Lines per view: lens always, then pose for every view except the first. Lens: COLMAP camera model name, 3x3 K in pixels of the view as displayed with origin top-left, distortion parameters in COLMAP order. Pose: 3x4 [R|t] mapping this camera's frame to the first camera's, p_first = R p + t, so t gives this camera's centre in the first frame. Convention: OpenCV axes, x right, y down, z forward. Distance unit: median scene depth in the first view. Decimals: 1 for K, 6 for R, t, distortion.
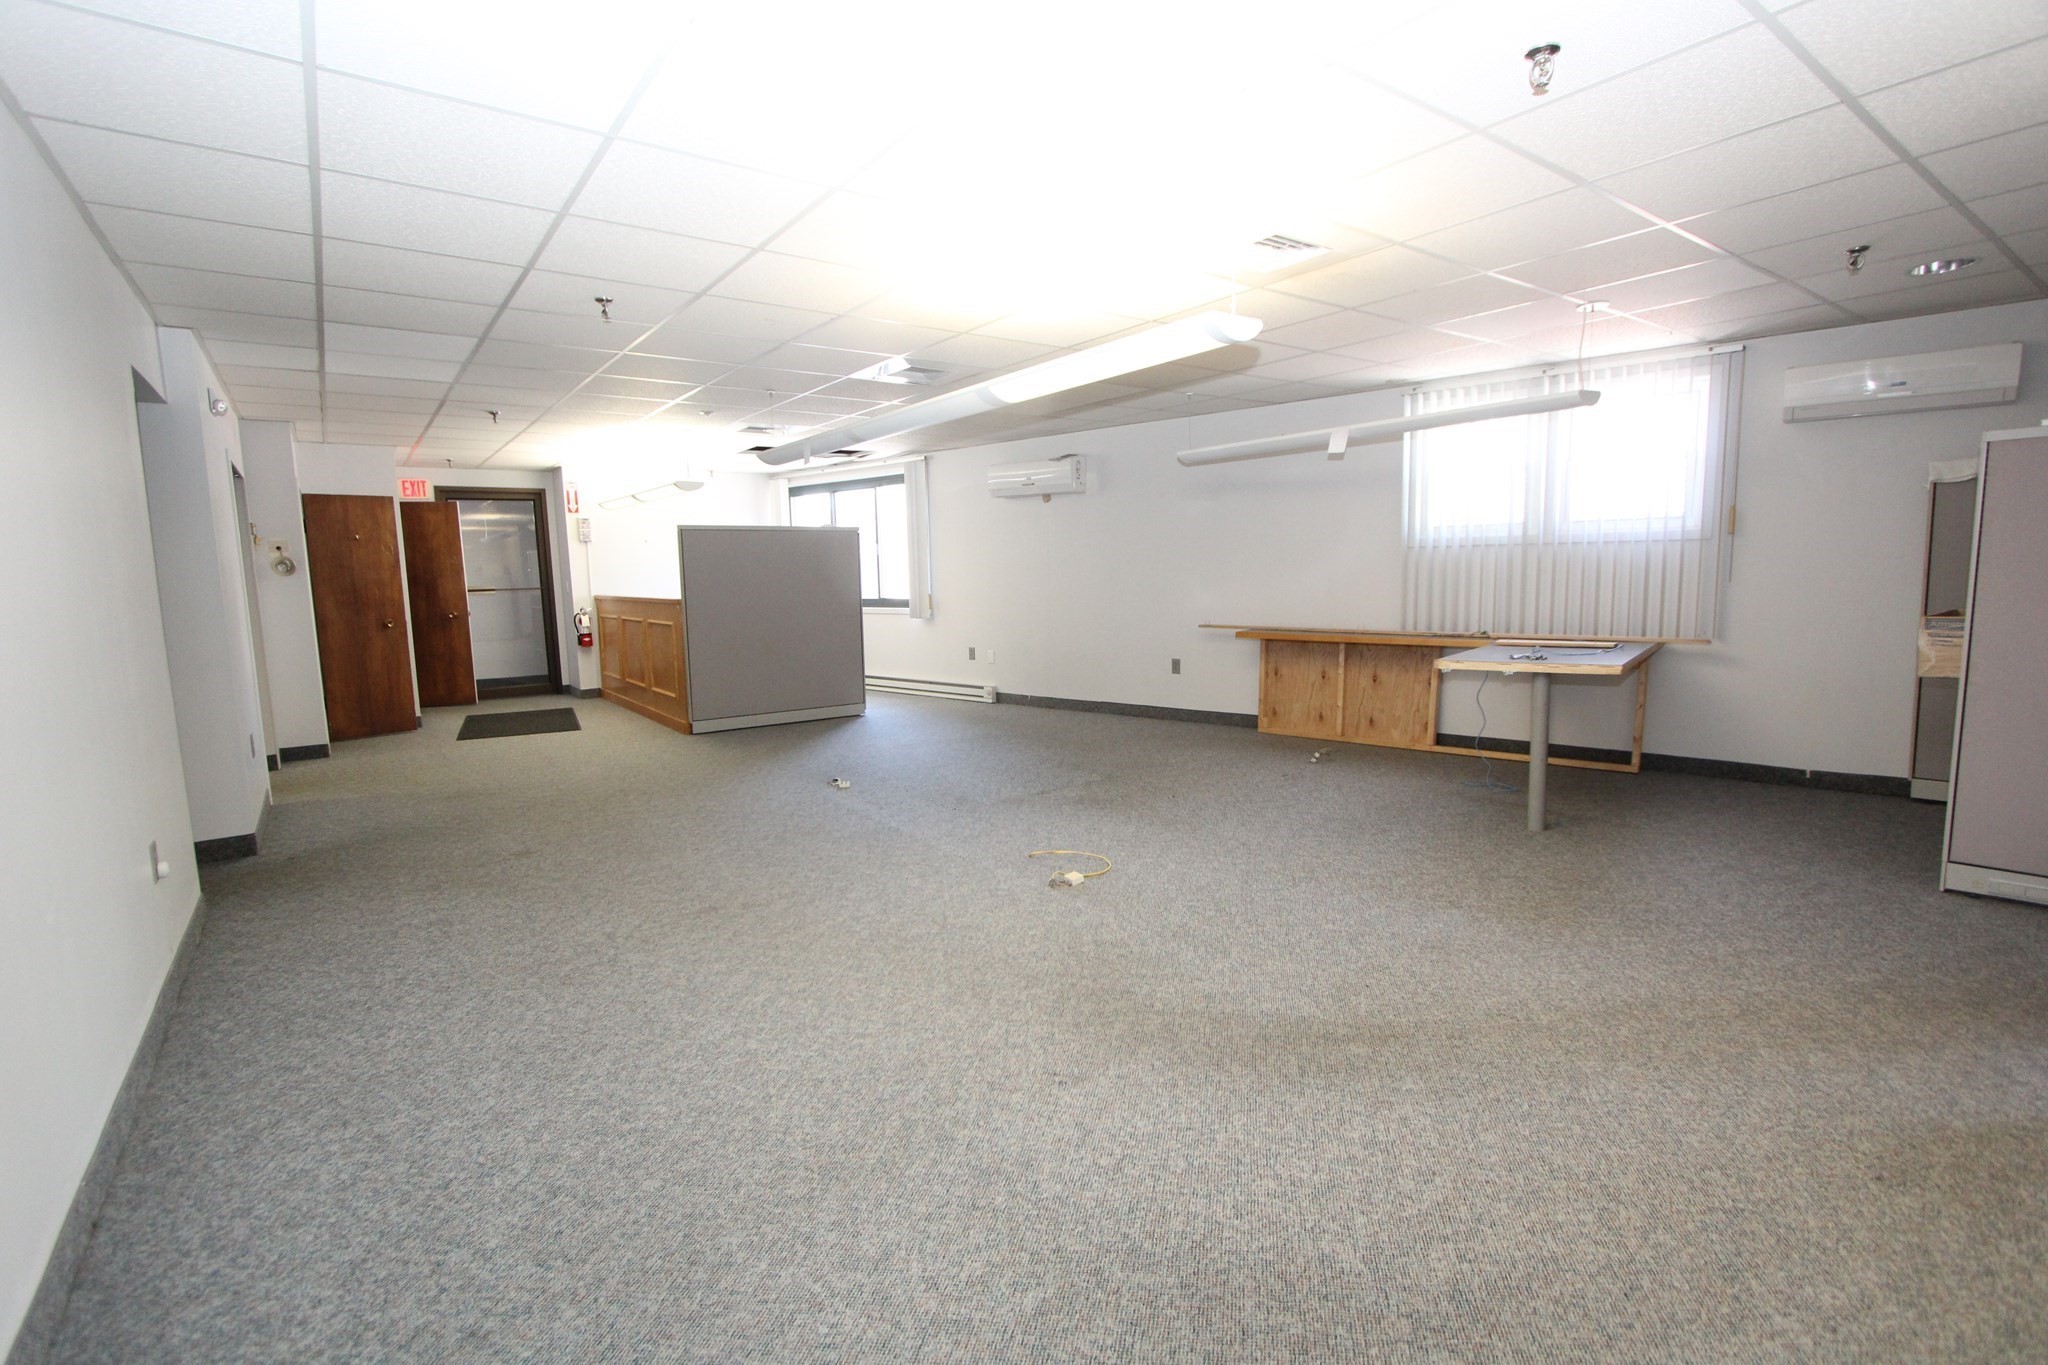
lens RADIAL K [[937.9, 0, 1011.6], [0, 937.9, 690.5], [0, 0, 1]] dist [-0.016999, 0.001846]
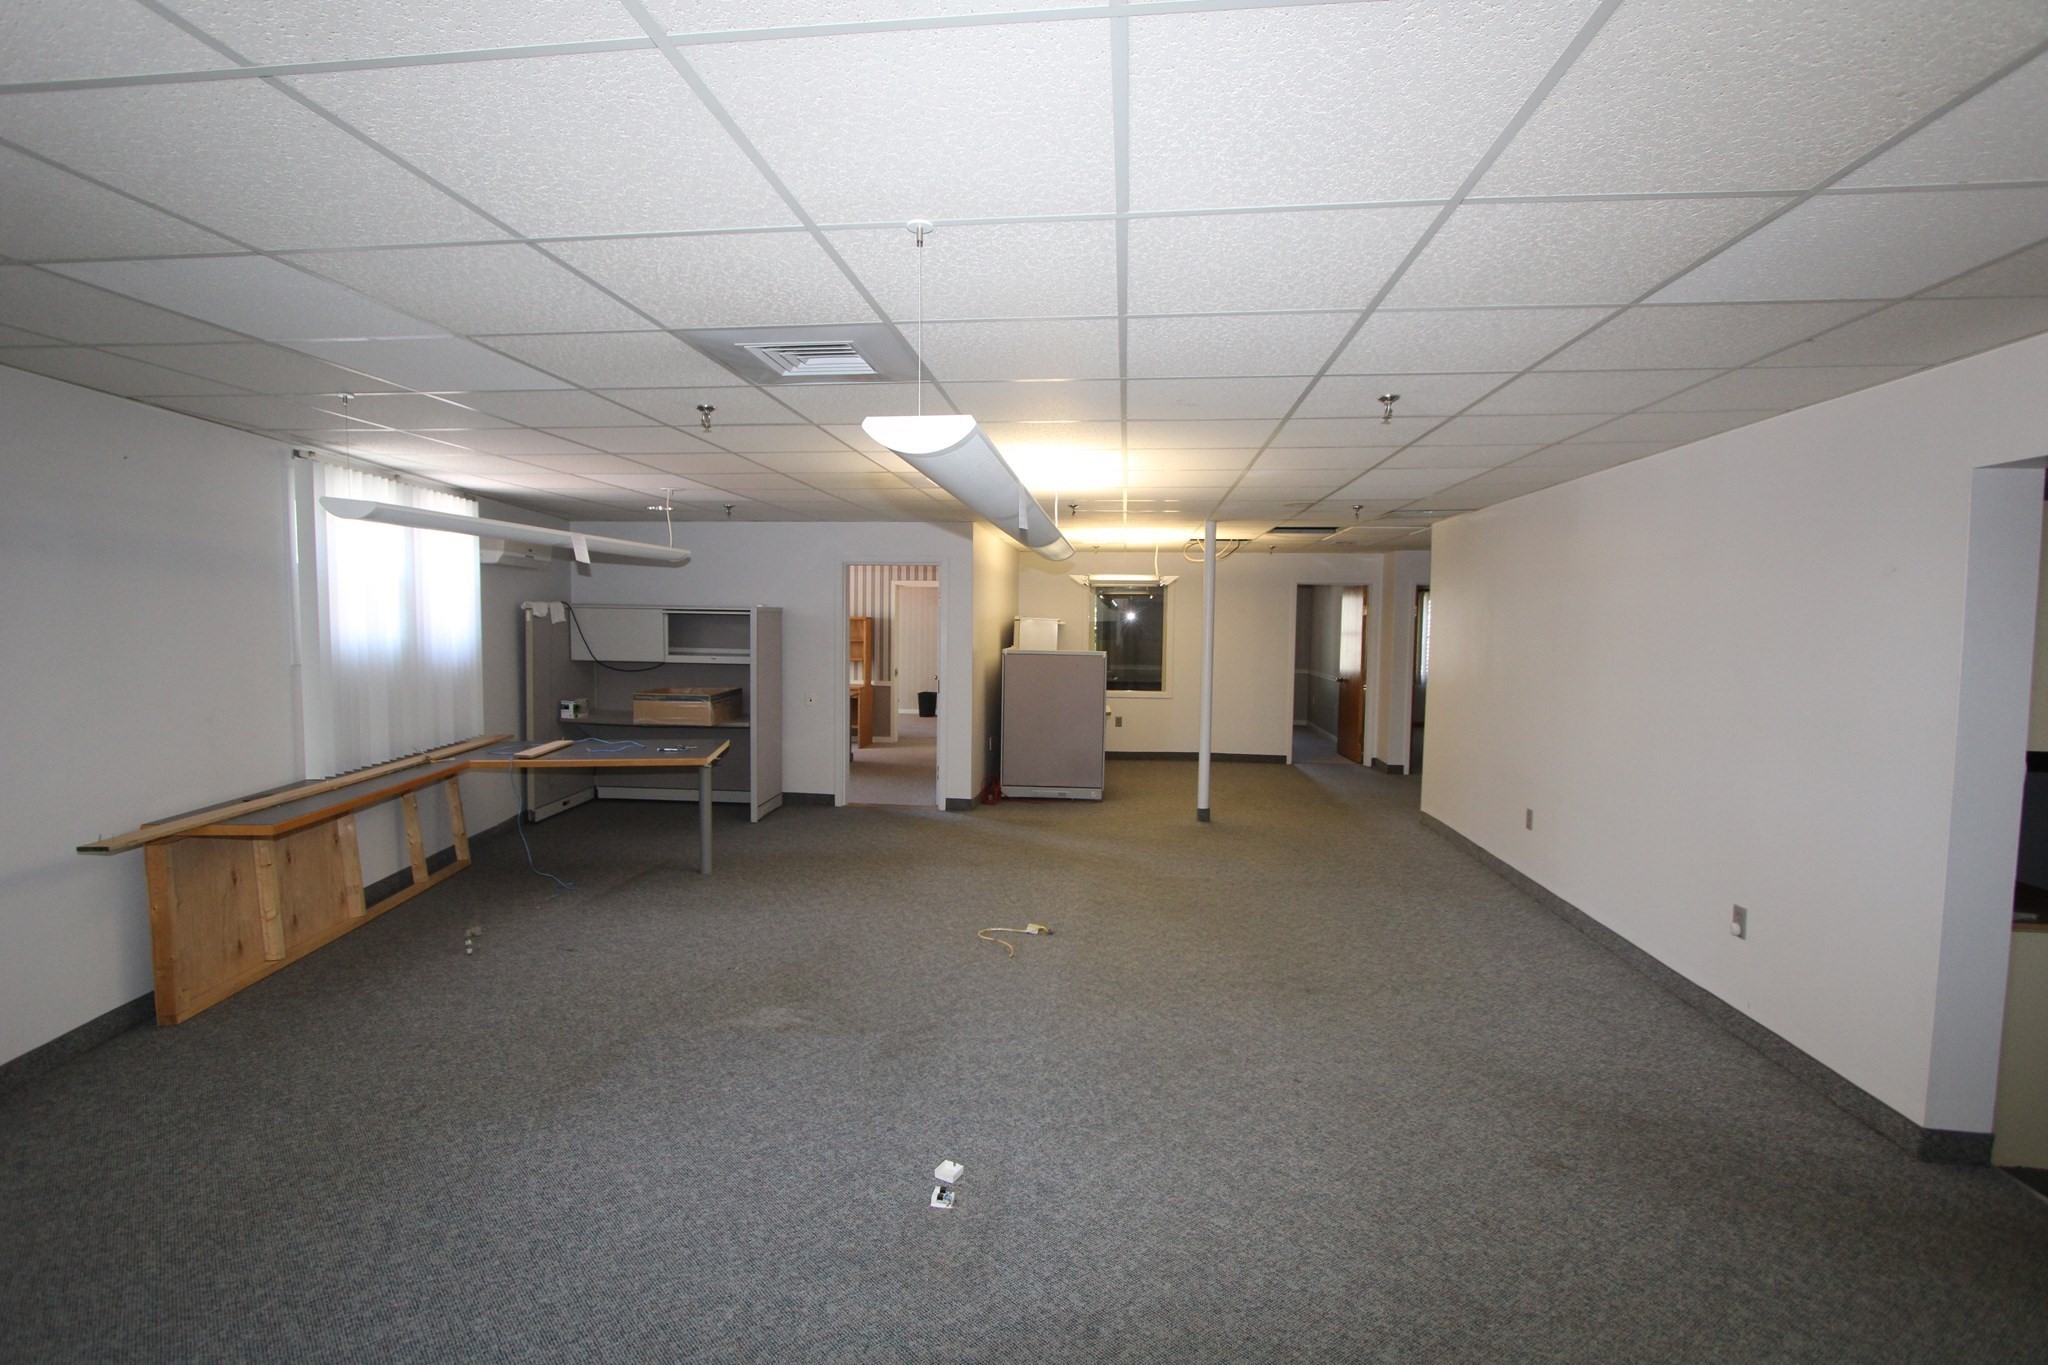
lens RADIAL K [[937.9, 0, 1015.6], [0, 937.9, 679.3], [0, 0, 1]] dist [-0.016999, 0.001846]
pose [[-0.737581, -0.028020, 0.674678, -0.623855], [0.093024, 0.985396, 0.142621, -0.258361], [-0.668821, 0.167956, -0.724203, 1.534047]]
